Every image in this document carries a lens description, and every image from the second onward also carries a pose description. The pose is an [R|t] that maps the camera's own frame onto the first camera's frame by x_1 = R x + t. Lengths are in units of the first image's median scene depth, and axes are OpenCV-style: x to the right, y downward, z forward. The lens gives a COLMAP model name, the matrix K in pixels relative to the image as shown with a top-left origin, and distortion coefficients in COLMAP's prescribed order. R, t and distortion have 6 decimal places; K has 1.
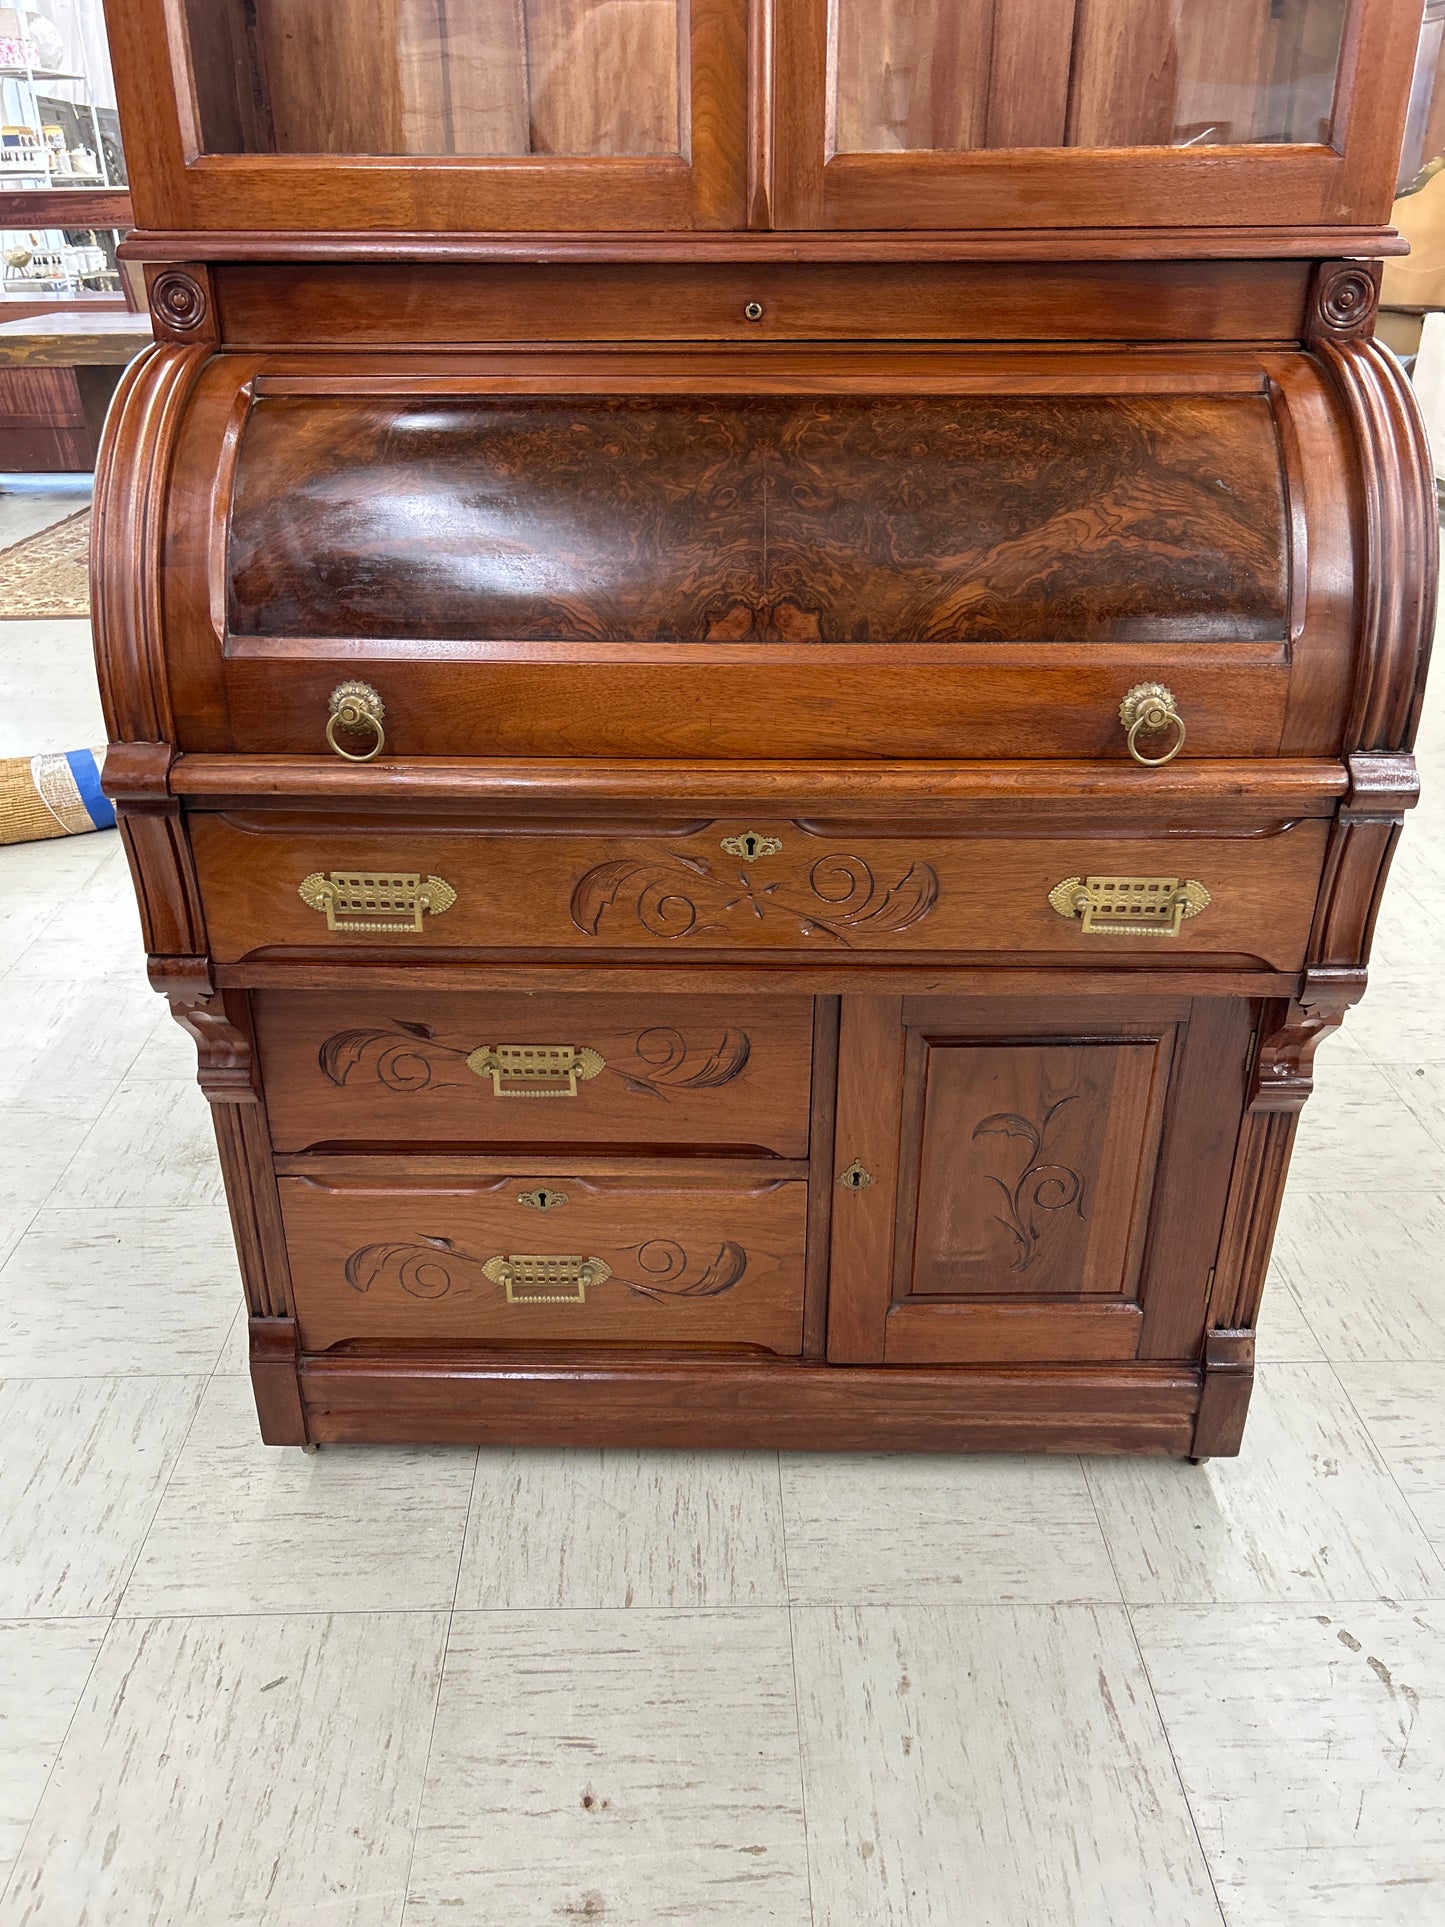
lens RADIAL K [[1460.0, 0, 710.1], [0, 1460.0, 966.8], [0, 0, 1]] dist [0.048023, -0.053413]
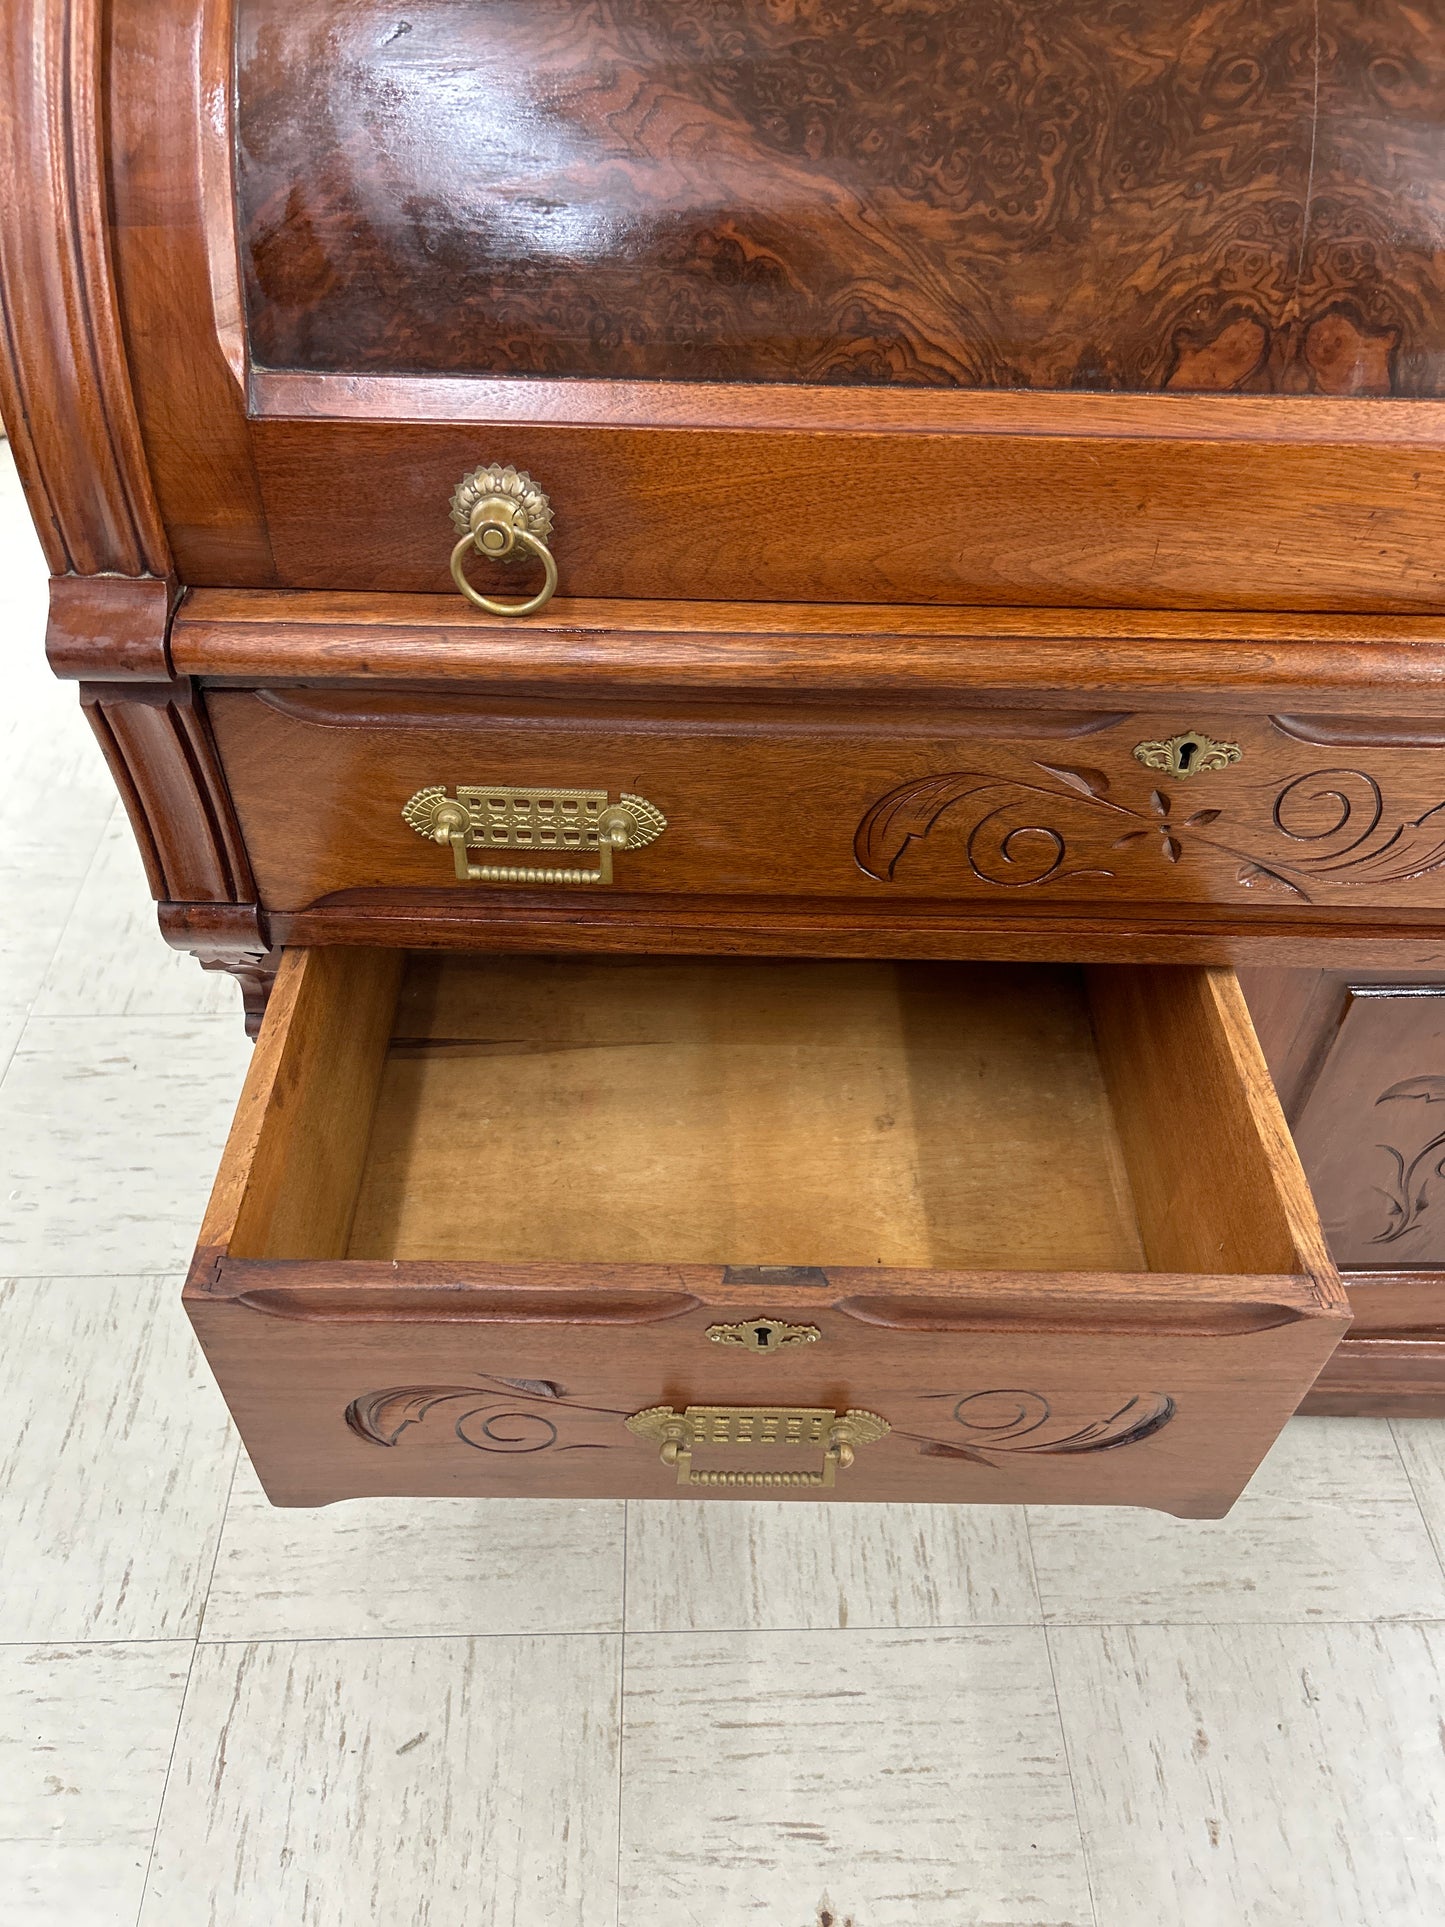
lens RADIAL K [[1460.0, 0, 716.7], [0, 1460.0, 967.0], [0, 0, 1]] dist [0.048023, -0.053413]
pose [[0.999847, 0.003887, 0.017073, -0.146550], [-0.008973, 0.951023, 0.308989, -0.159202], [-0.015036, -0.309095, 0.950912, 0.370781]]
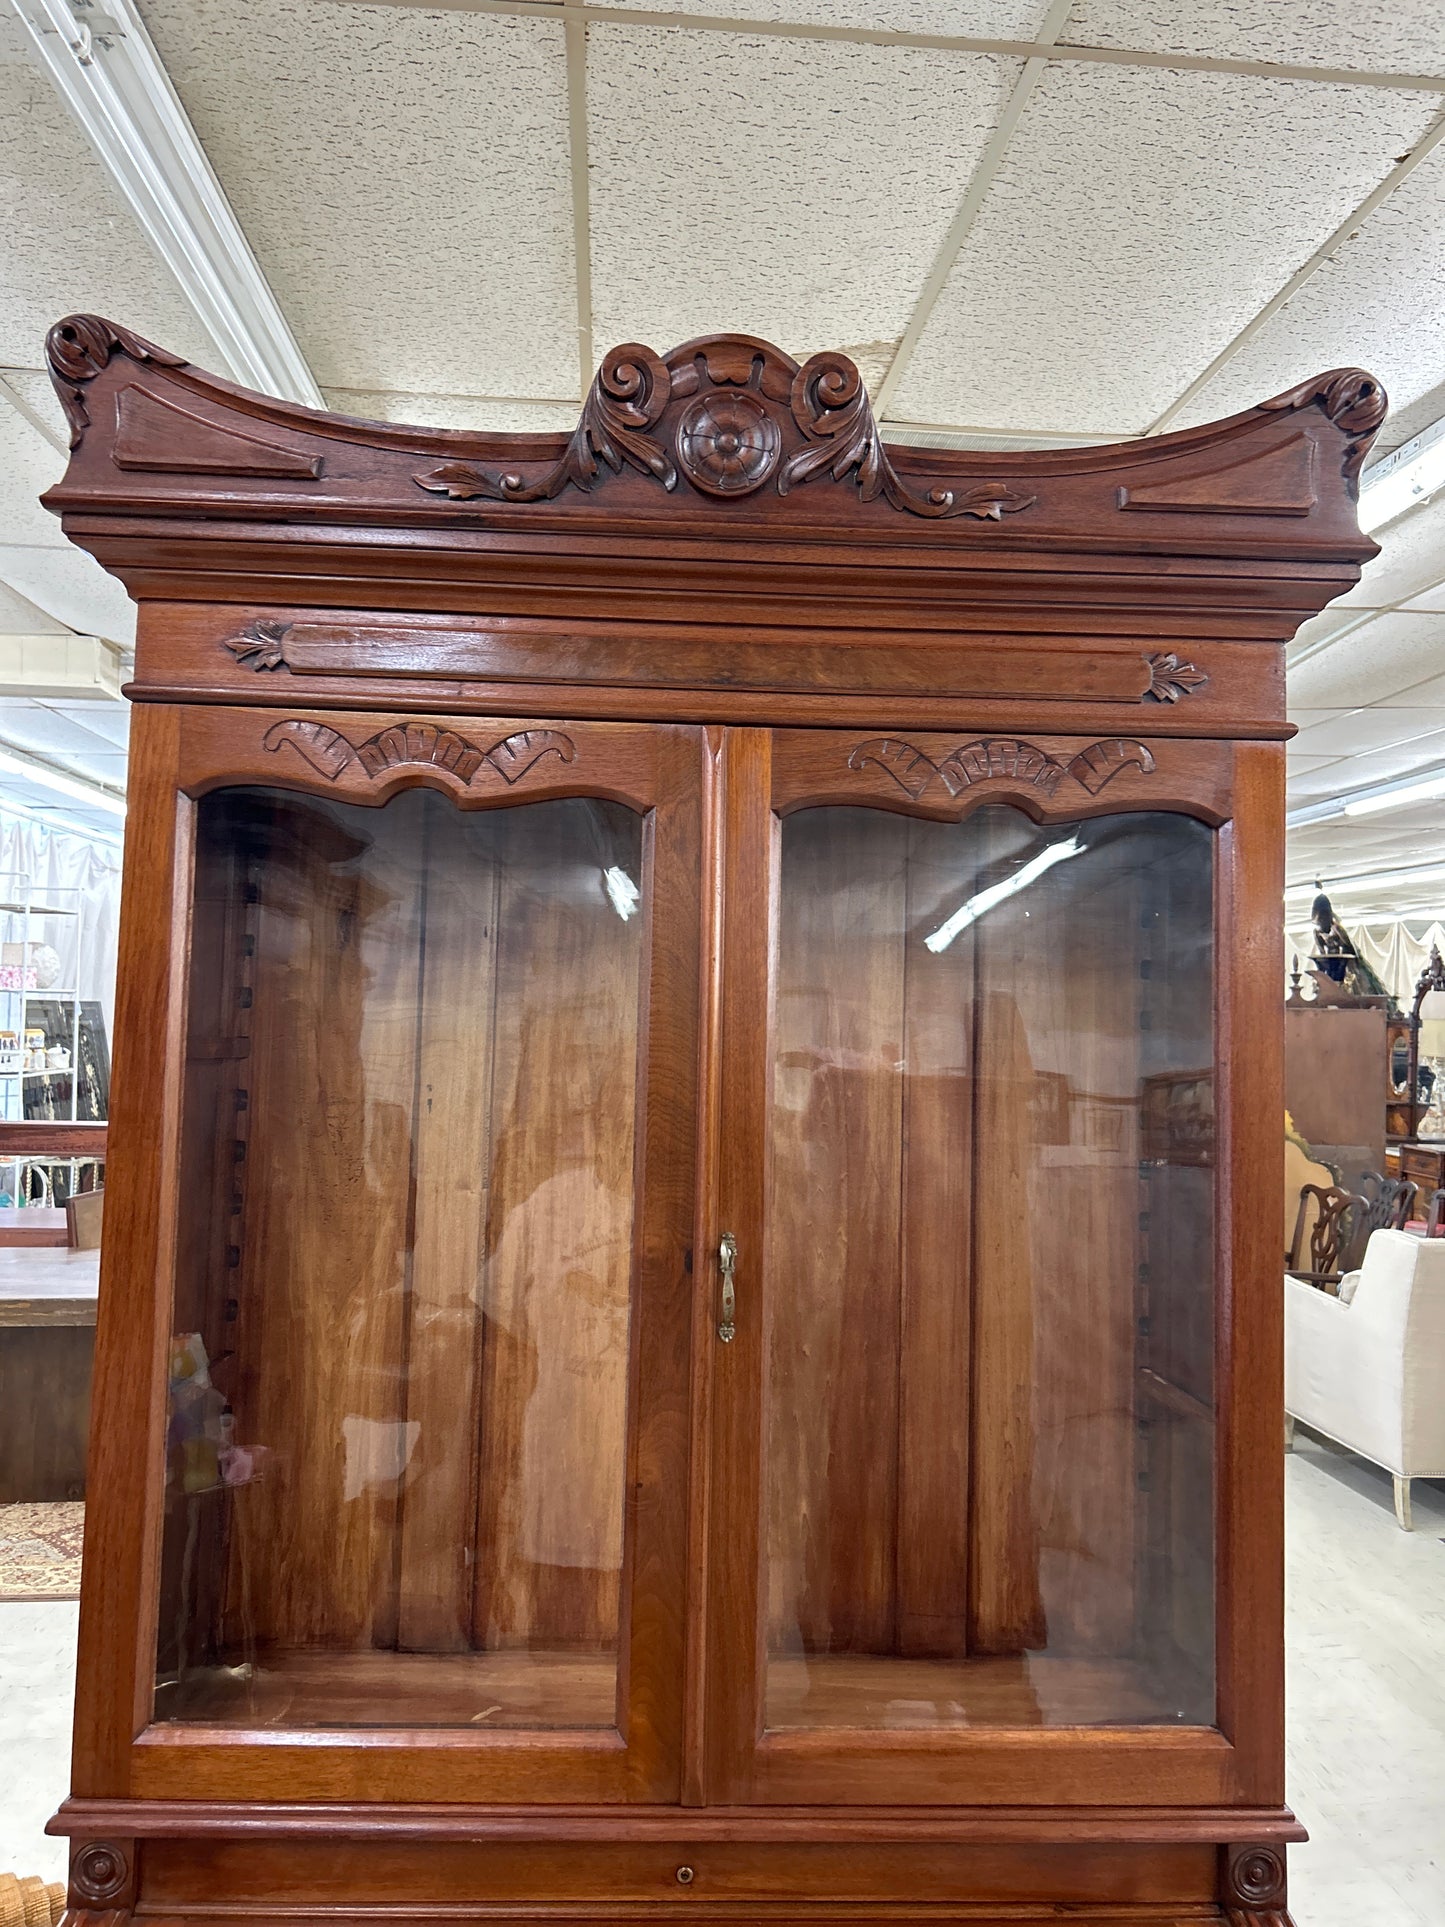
lens RADIAL K [[1460.0, 0, 729.7], [0, 1460.0, 961.1], [0, 0, 1]] dist [0.048023, -0.053413]
pose [[0.997078, 0.031782, 0.069459, -0.027007], [0.006552, 0.870389, -0.492321, -0.450648], [-0.076104, 0.491337, 0.867638, -0.164823]]
